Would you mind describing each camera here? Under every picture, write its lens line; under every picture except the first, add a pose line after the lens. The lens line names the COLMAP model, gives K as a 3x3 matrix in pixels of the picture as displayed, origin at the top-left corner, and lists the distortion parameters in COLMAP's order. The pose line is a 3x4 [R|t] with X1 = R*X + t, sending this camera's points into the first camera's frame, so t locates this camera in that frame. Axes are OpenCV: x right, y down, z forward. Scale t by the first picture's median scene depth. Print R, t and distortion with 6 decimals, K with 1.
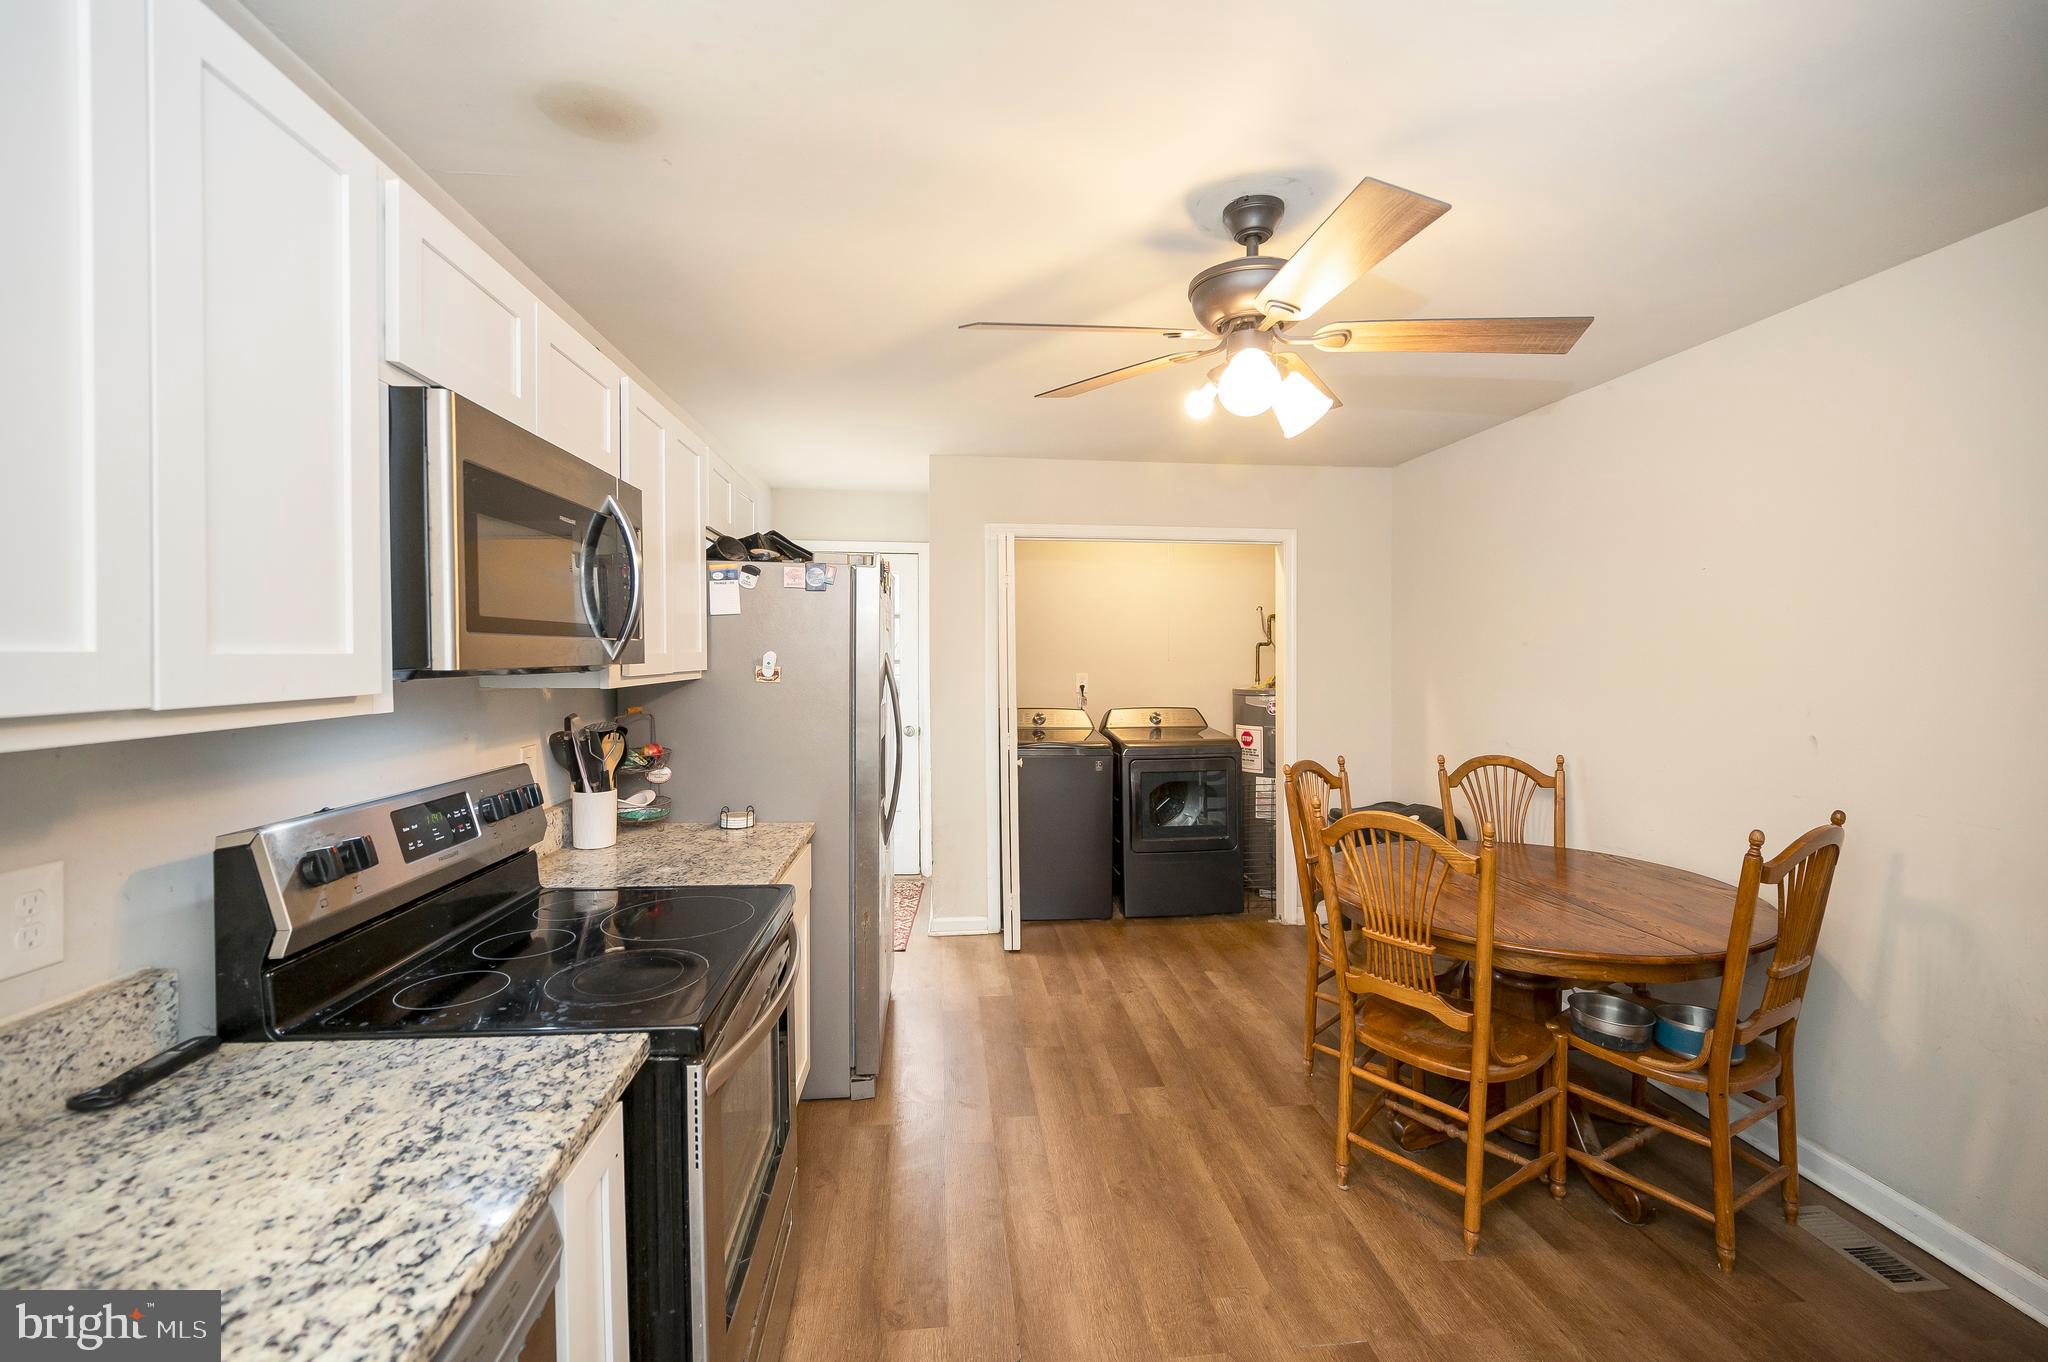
lens RADIAL K [[845.1, 0, 1025.9], [0, 845.1, 648.4], [0, 0, 1]] dist [0.002472, -0.001117]
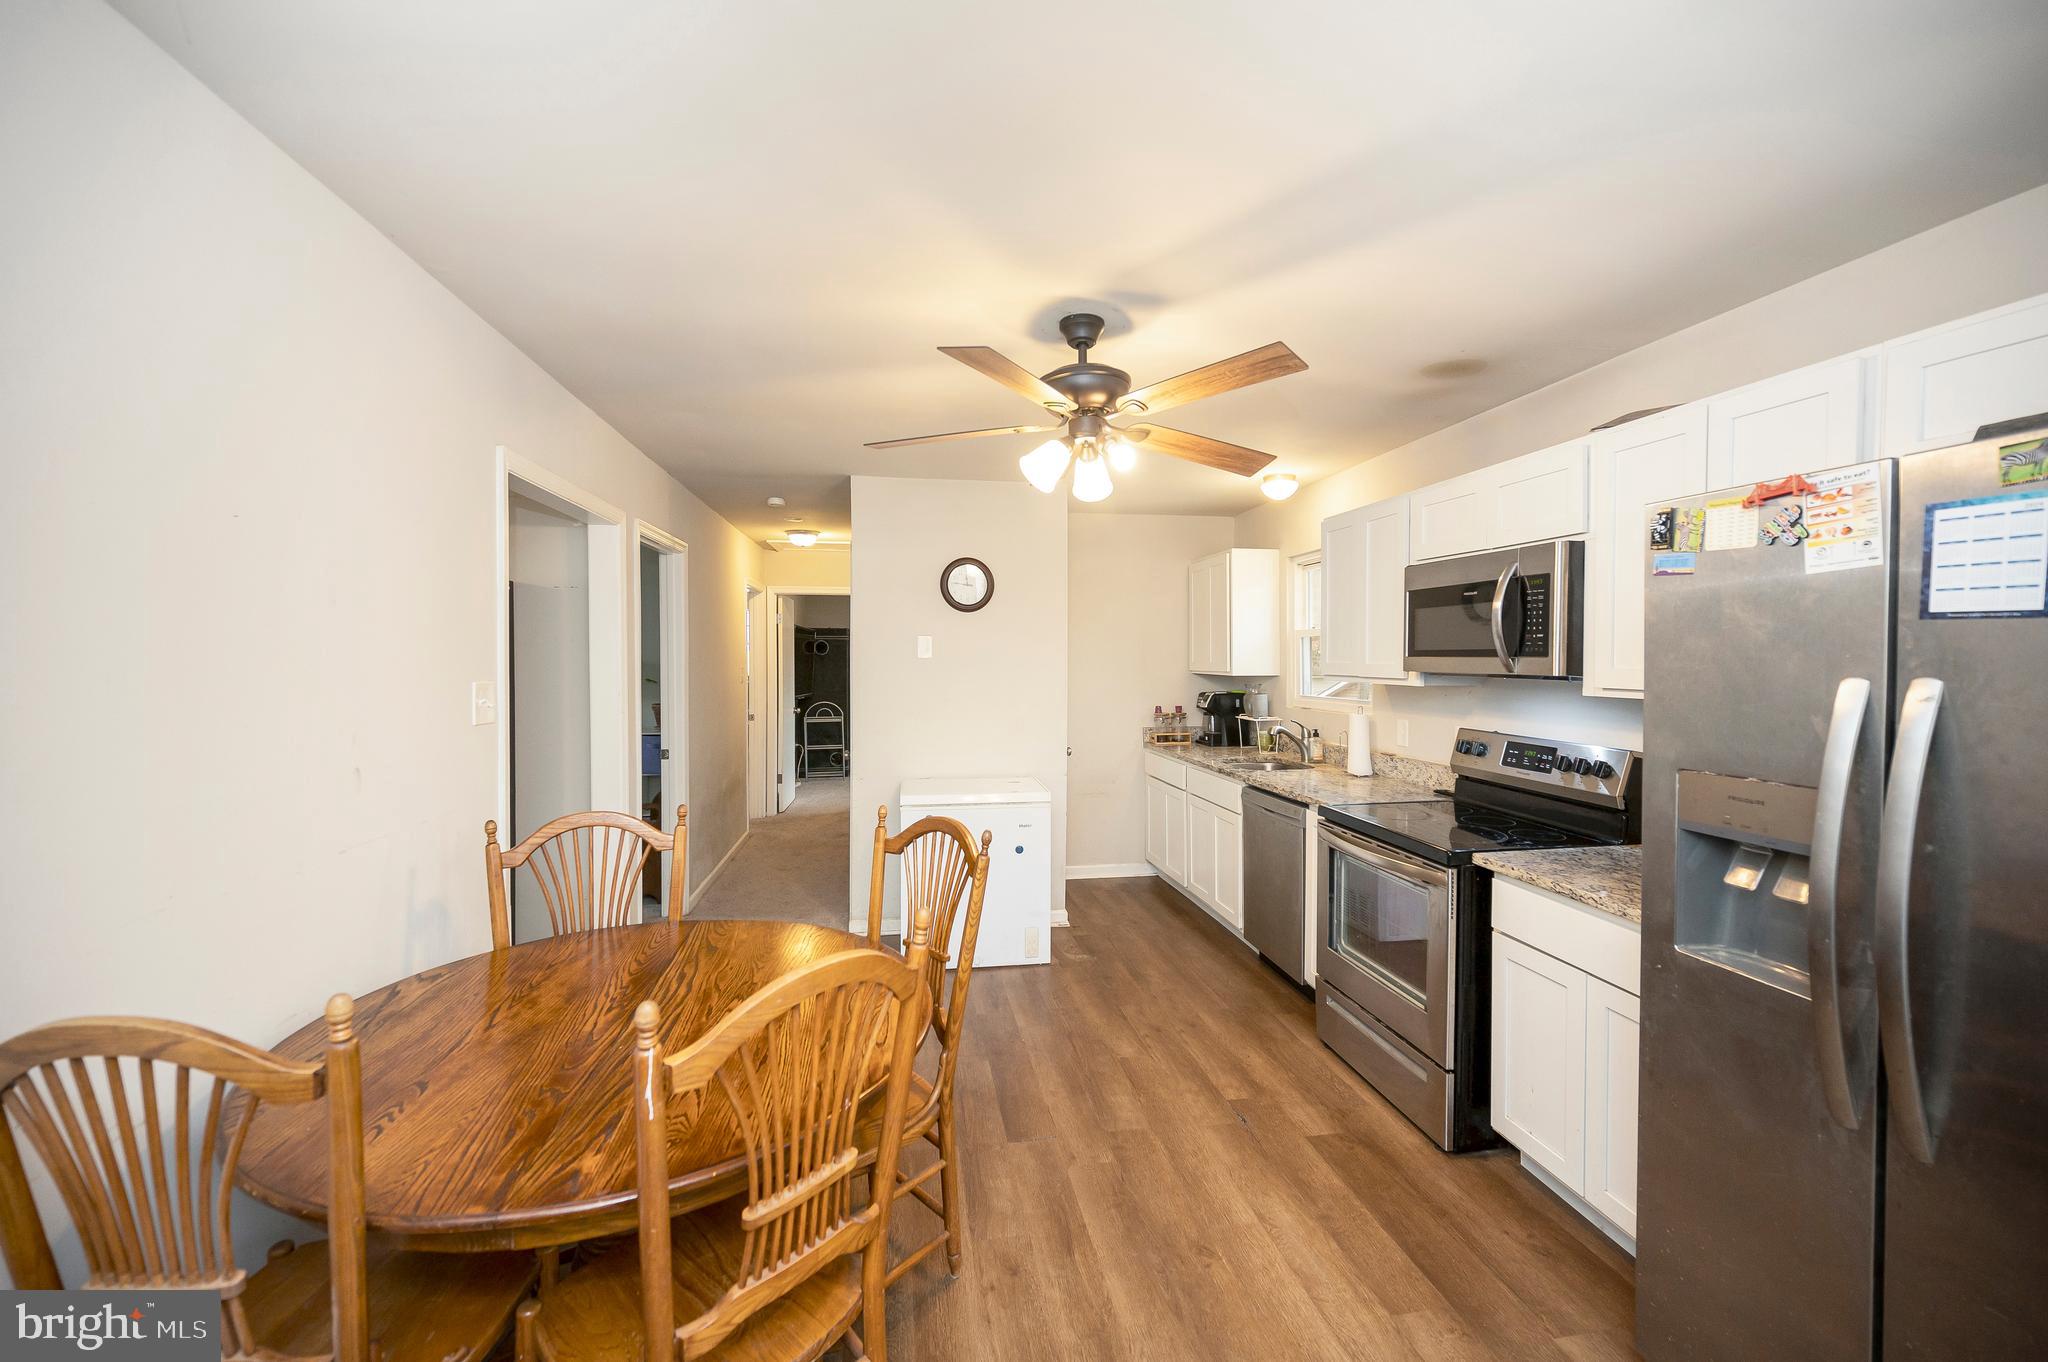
lens RADIAL K [[845.1, 0, 1053.0], [0, 845.1, 676.0], [0, 0, 1]] dist [0.002472, -0.001117]
pose [[-0.996568, -0.004482, -0.082654, 0.354137], [-0.006130, 0.999787, 0.019694, -0.001974], [0.082548, 0.020134, -0.996384, 1.891912]]
